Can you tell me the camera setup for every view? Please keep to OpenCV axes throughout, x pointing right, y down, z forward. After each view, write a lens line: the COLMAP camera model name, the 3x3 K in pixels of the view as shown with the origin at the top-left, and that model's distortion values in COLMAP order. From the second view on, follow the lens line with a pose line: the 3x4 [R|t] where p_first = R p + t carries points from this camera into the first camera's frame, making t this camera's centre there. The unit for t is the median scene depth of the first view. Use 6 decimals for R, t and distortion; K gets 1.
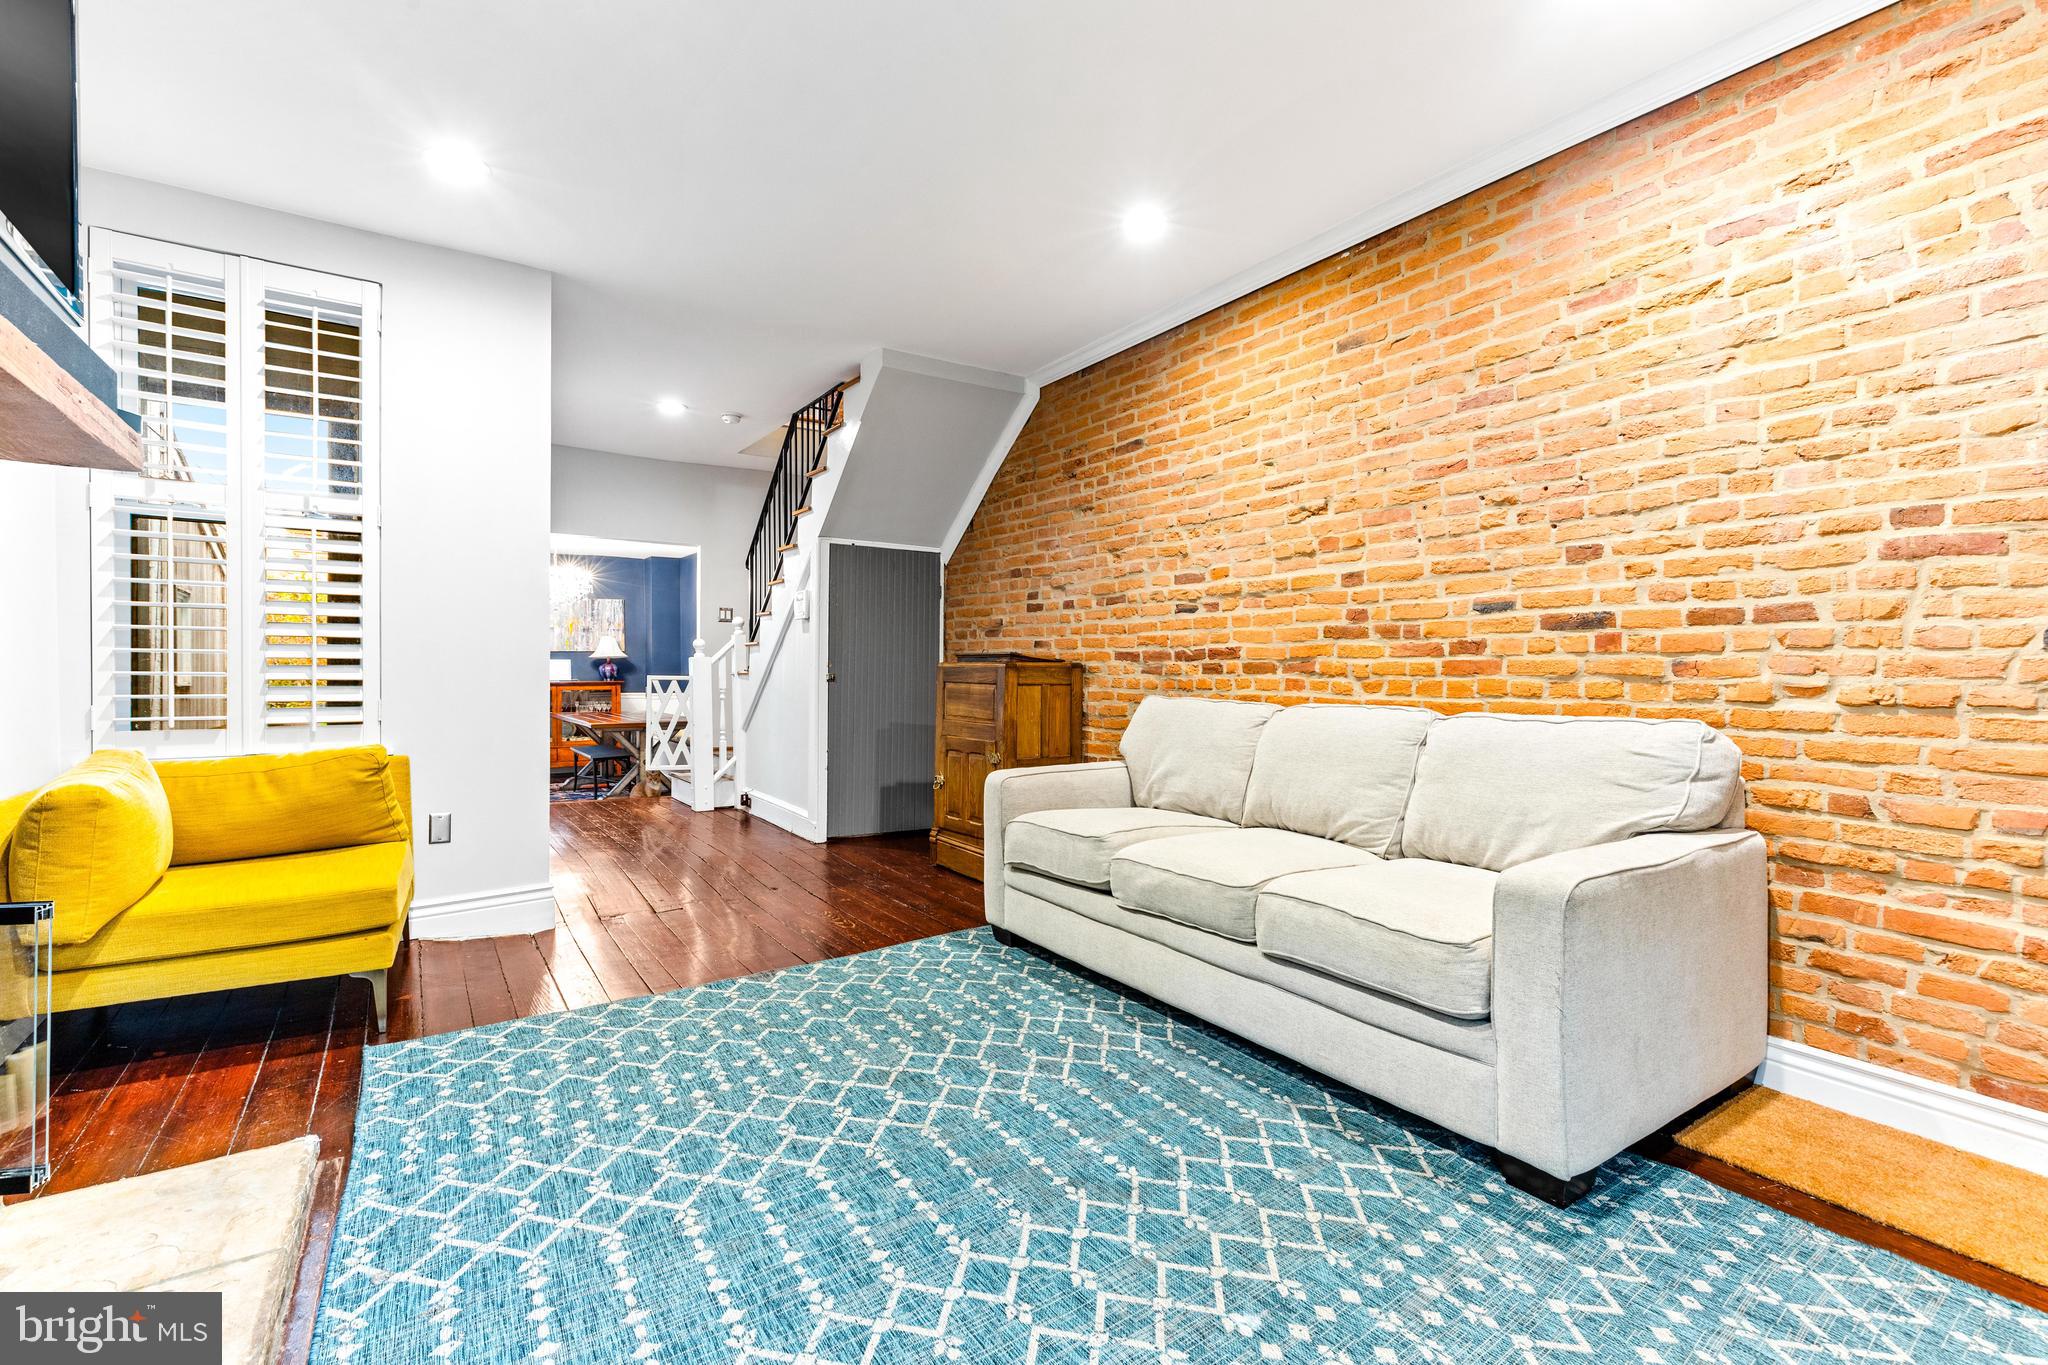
lens RADIAL K [[925.9, 0, 1024.4], [0, 925.9, 676.6], [0, 0, 1]] dist [0.005040, -0.001067]
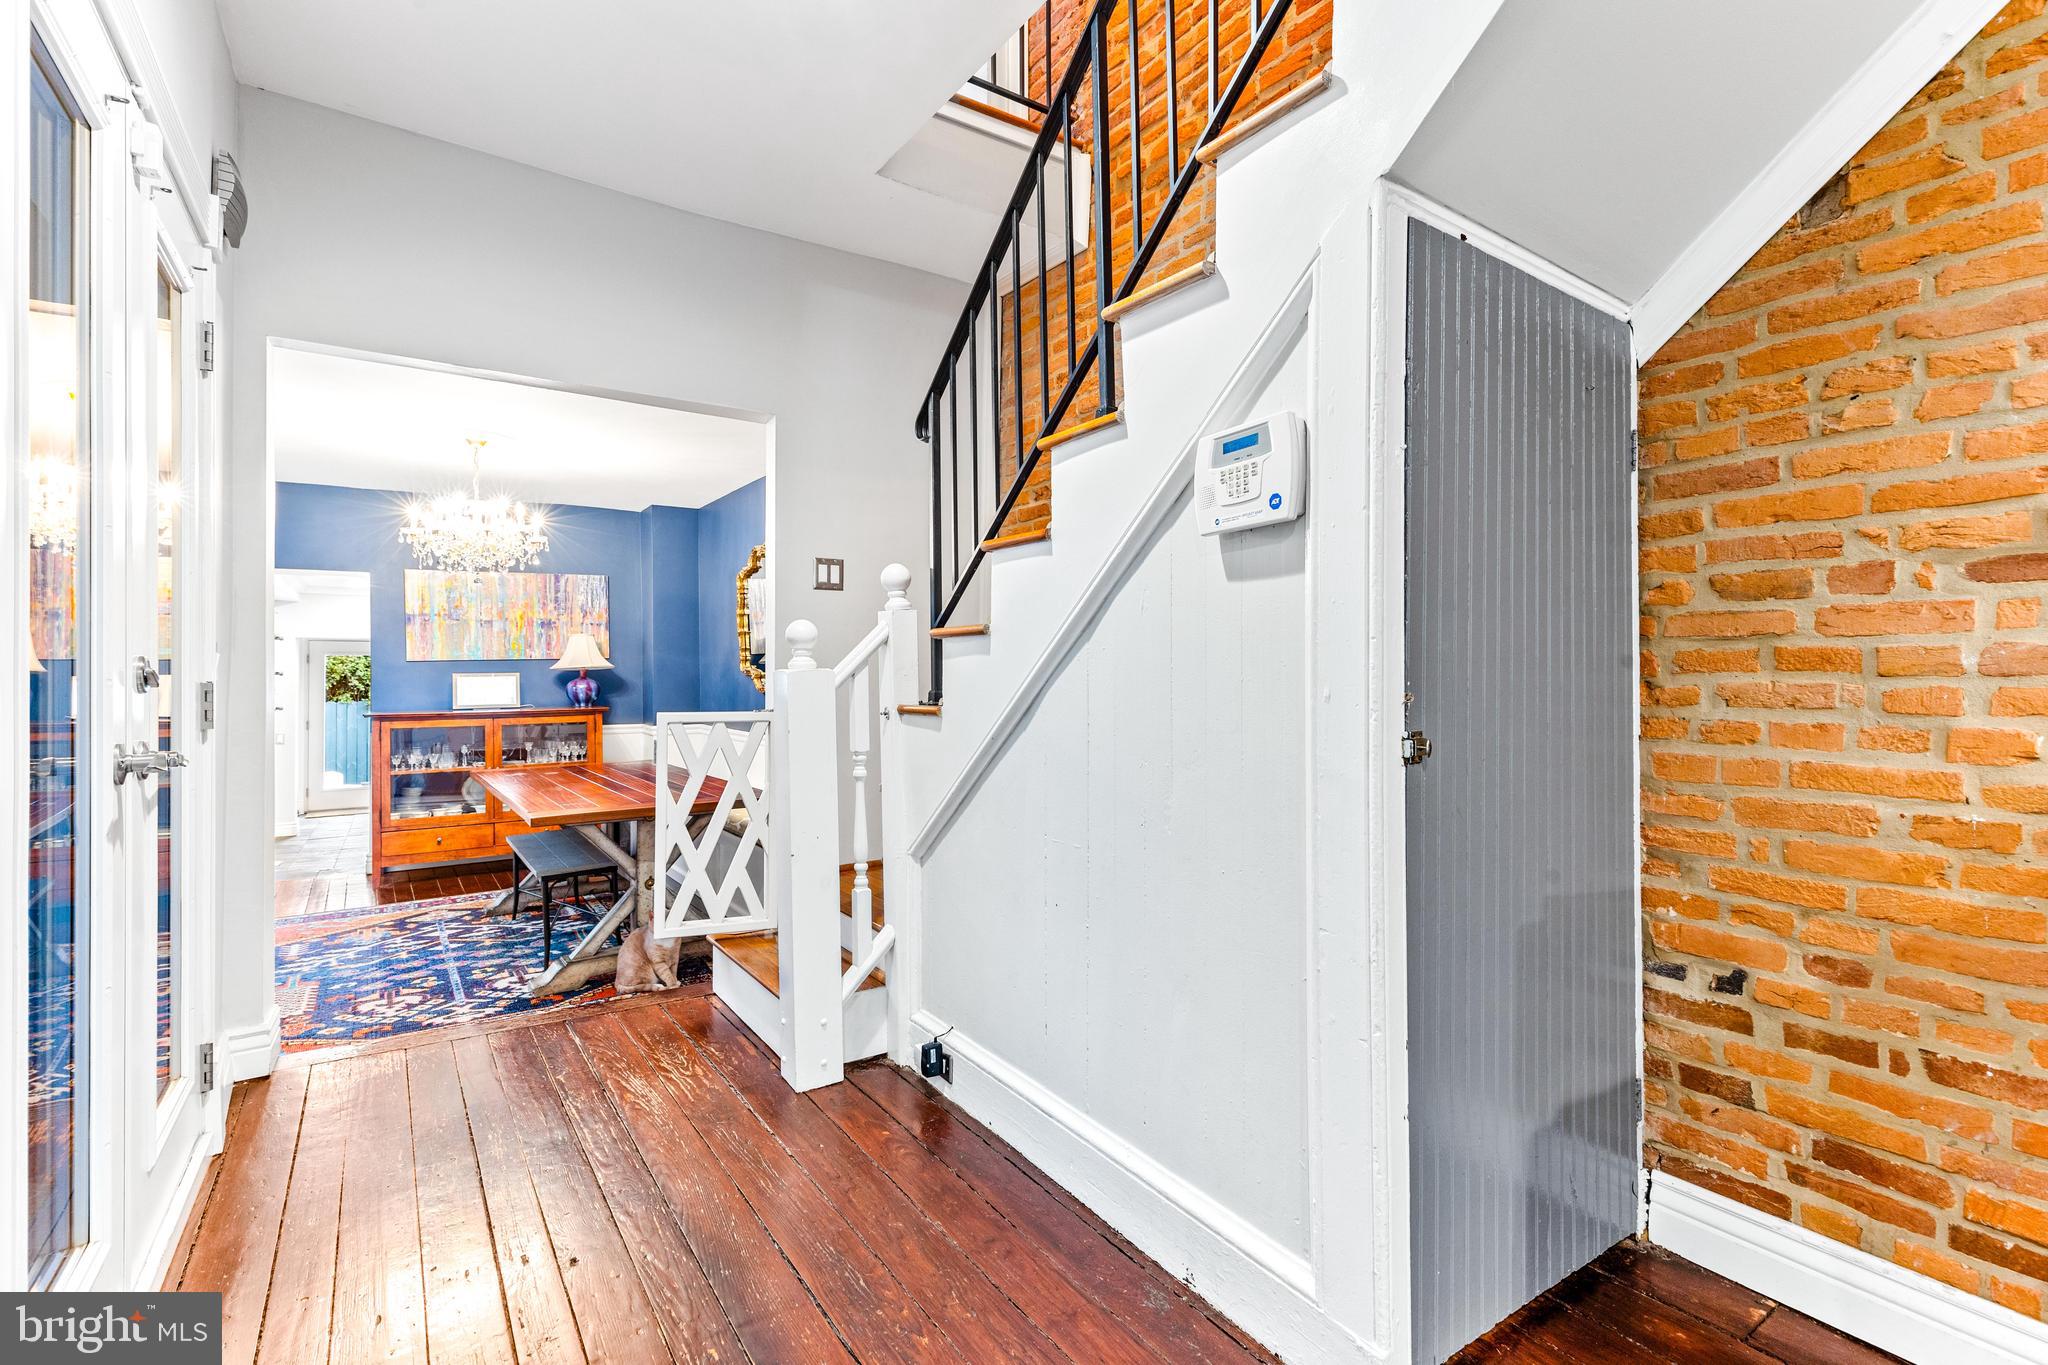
lens RADIAL K [[915.5, 0, 1024.5], [0, 915.5, 673.4], [0, 0, 1]] dist [0.004199, -0.001036]
pose [[0.999863, -0.008956, 0.013908, -0.617365], [0.009085, 0.999916, -0.009246, -0.034871], [-0.013824, 0.009371, 0.999861, 1.459714]]
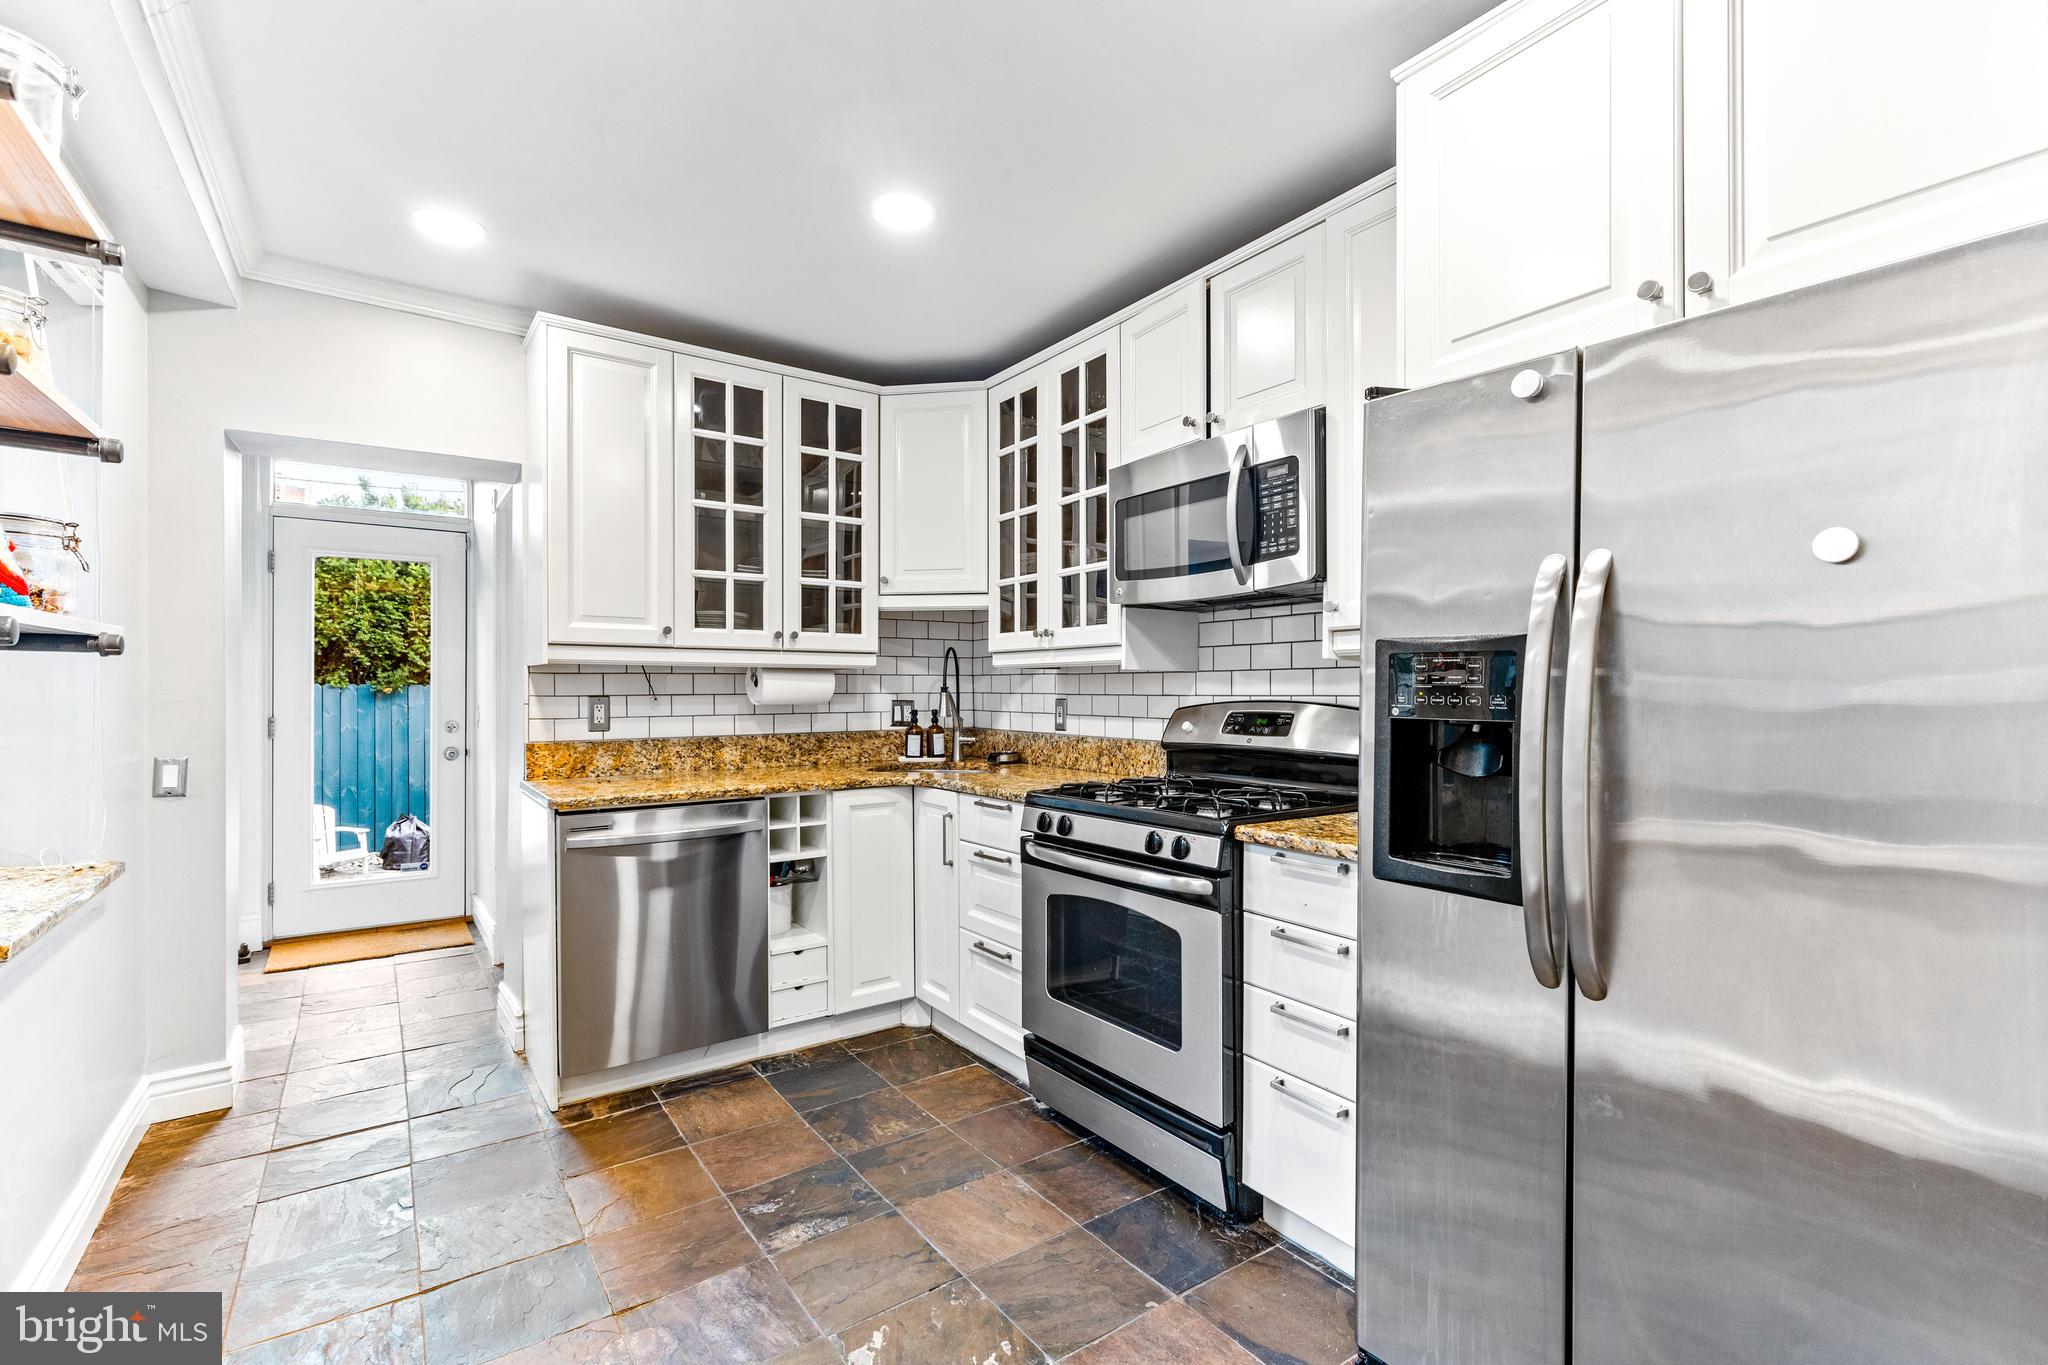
lens RADIAL K [[925.9, 0, 1024.4], [0, 925.9, 676.6], [0, 0, 1]] dist [0.005040, -0.001067]
pose [[0.999528, -0.007827, 0.029704, -2.346249], [0.007879, 0.999968, -0.001621, 0.046070], [-0.029691, 0.001855, 0.999557, 3.745669]]
